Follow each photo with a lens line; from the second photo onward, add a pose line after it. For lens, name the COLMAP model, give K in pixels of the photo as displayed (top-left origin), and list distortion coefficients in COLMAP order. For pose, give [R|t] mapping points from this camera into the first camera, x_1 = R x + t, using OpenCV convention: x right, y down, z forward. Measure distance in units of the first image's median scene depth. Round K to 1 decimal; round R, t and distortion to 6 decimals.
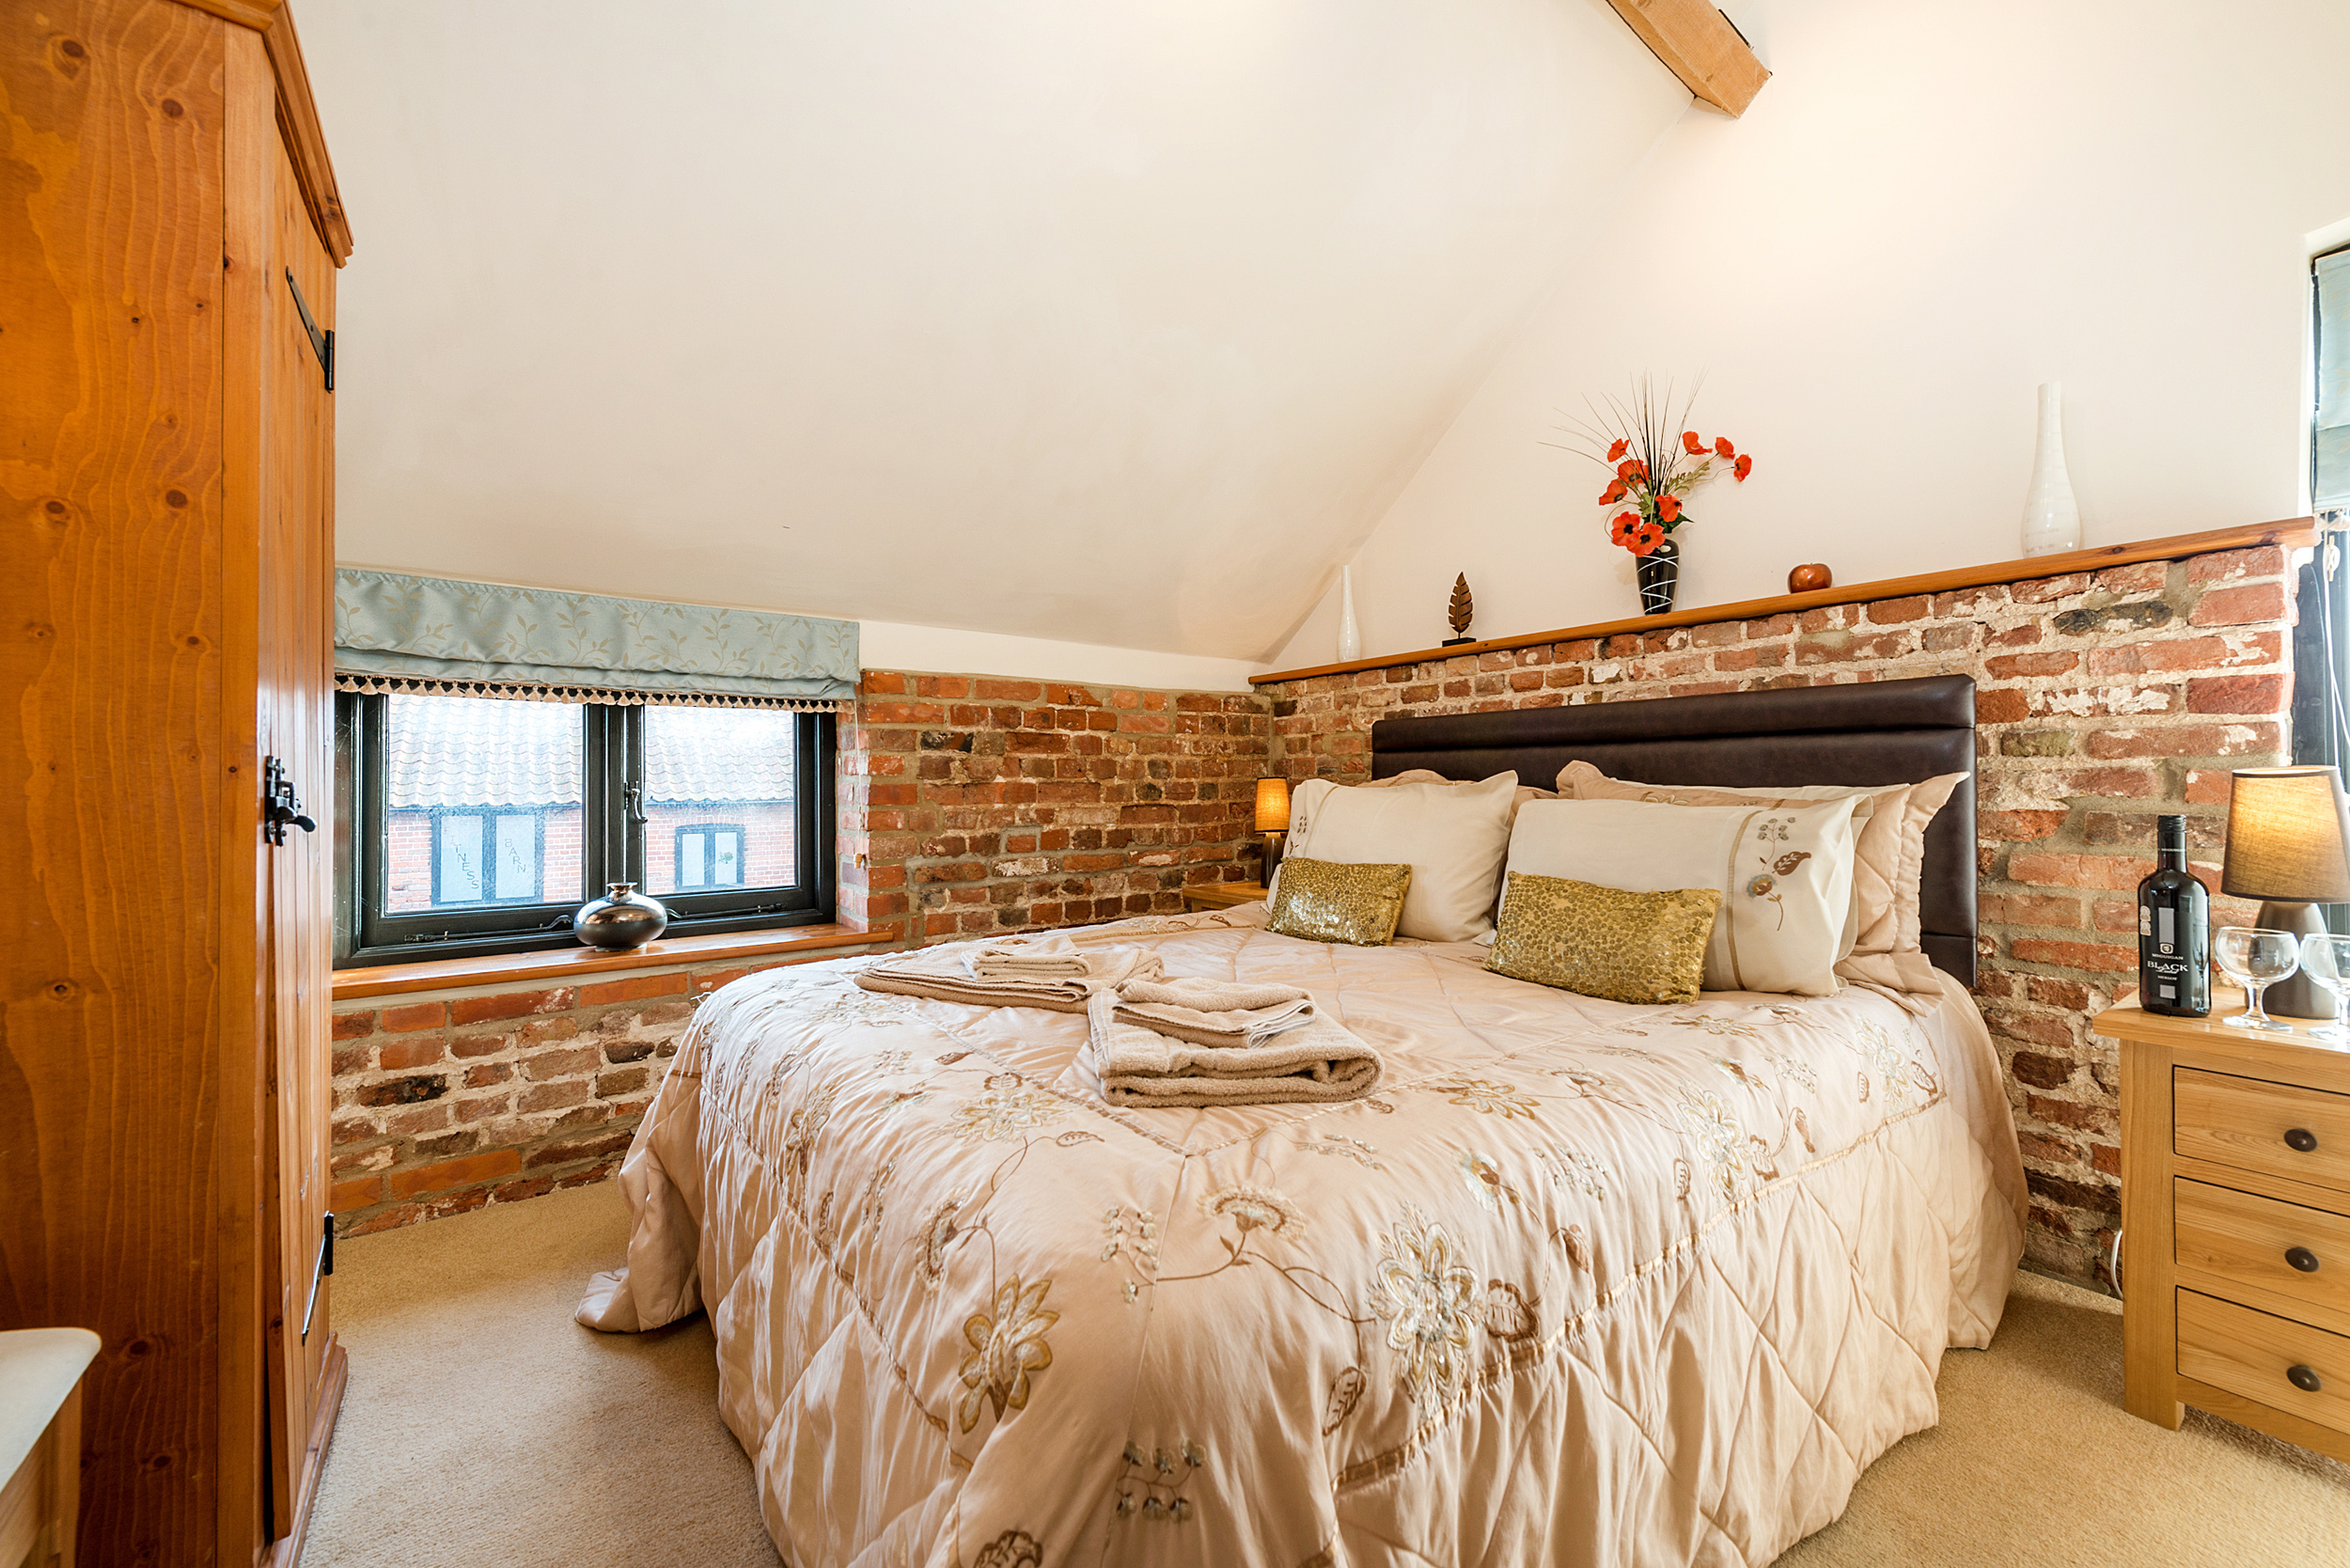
lens RADIAL K [[912.1, 0, 1171.8], [0, 912.1, 777.0], [0, 0, 1]] dist [0.018426, -0.006779]
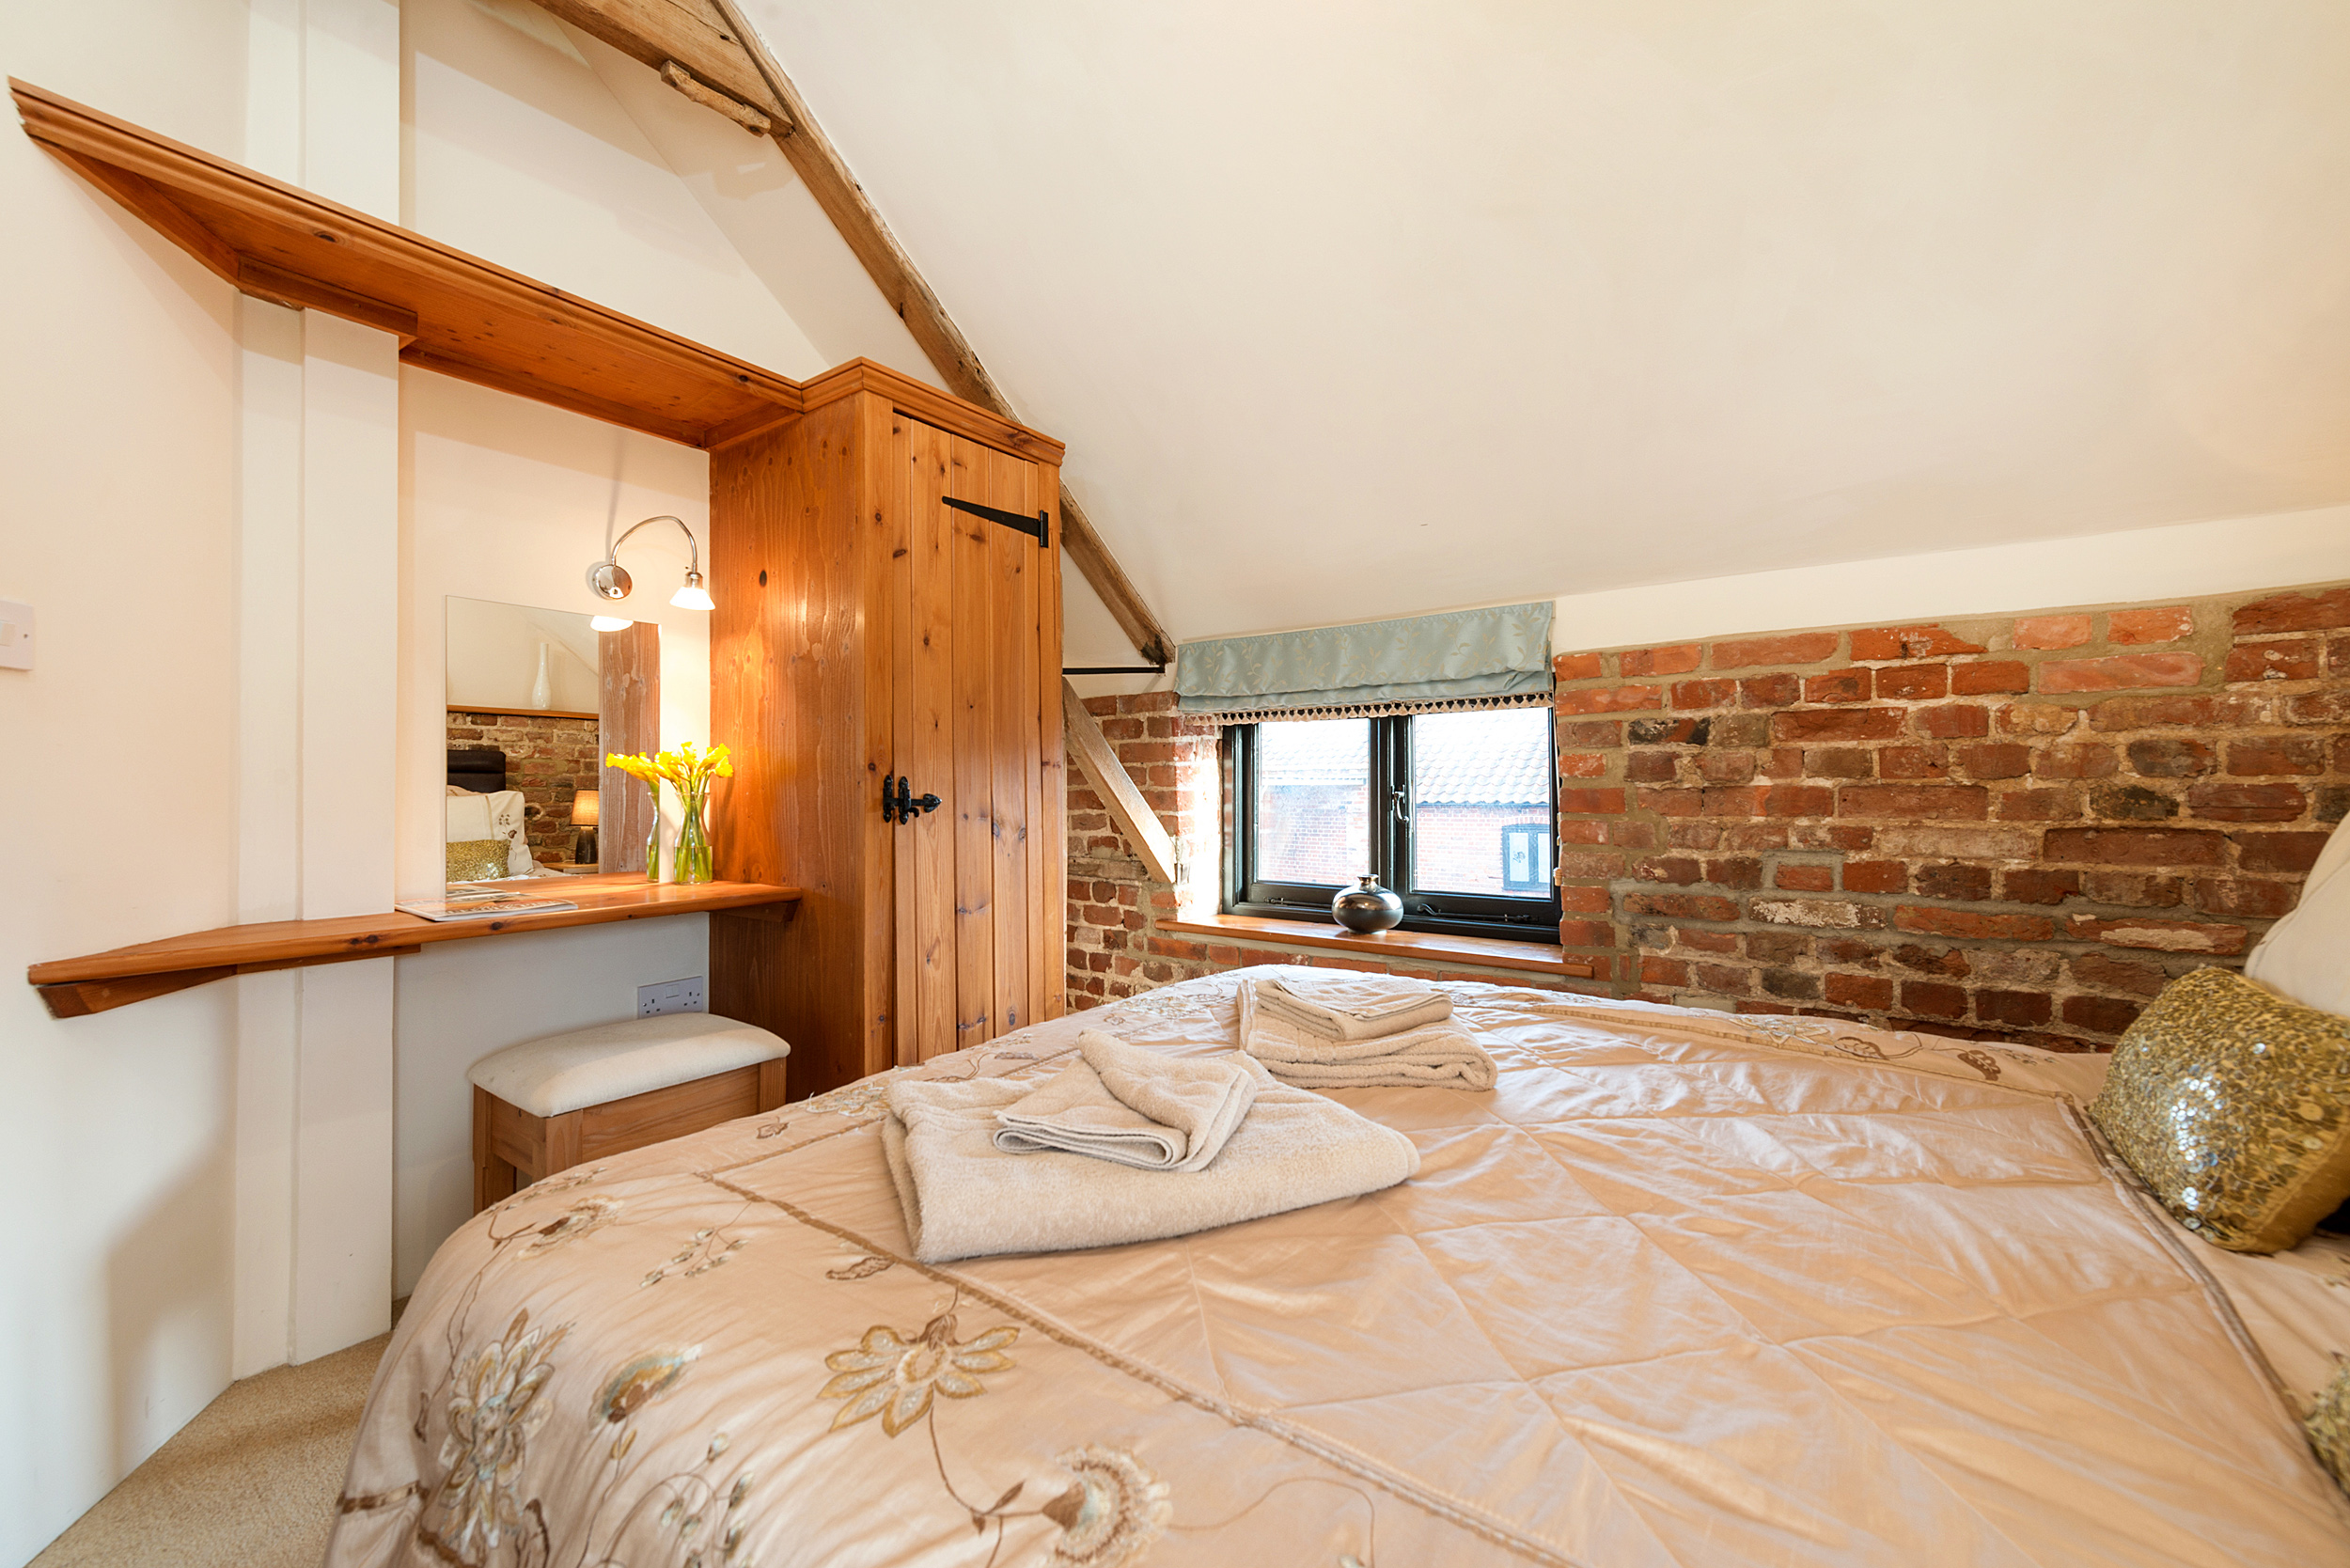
lens RADIAL K [[912.1, 0, 1171.8], [0, 912.1, 777.0], [0, 0, 1]] dist [0.018426, -0.006779]
pose [[0.305753, -0.006731, -0.952087, 0.340306], [0.012608, 0.999916, -0.003020, -0.004259], [0.952027, -0.011080, 0.305812, 0.361518]]
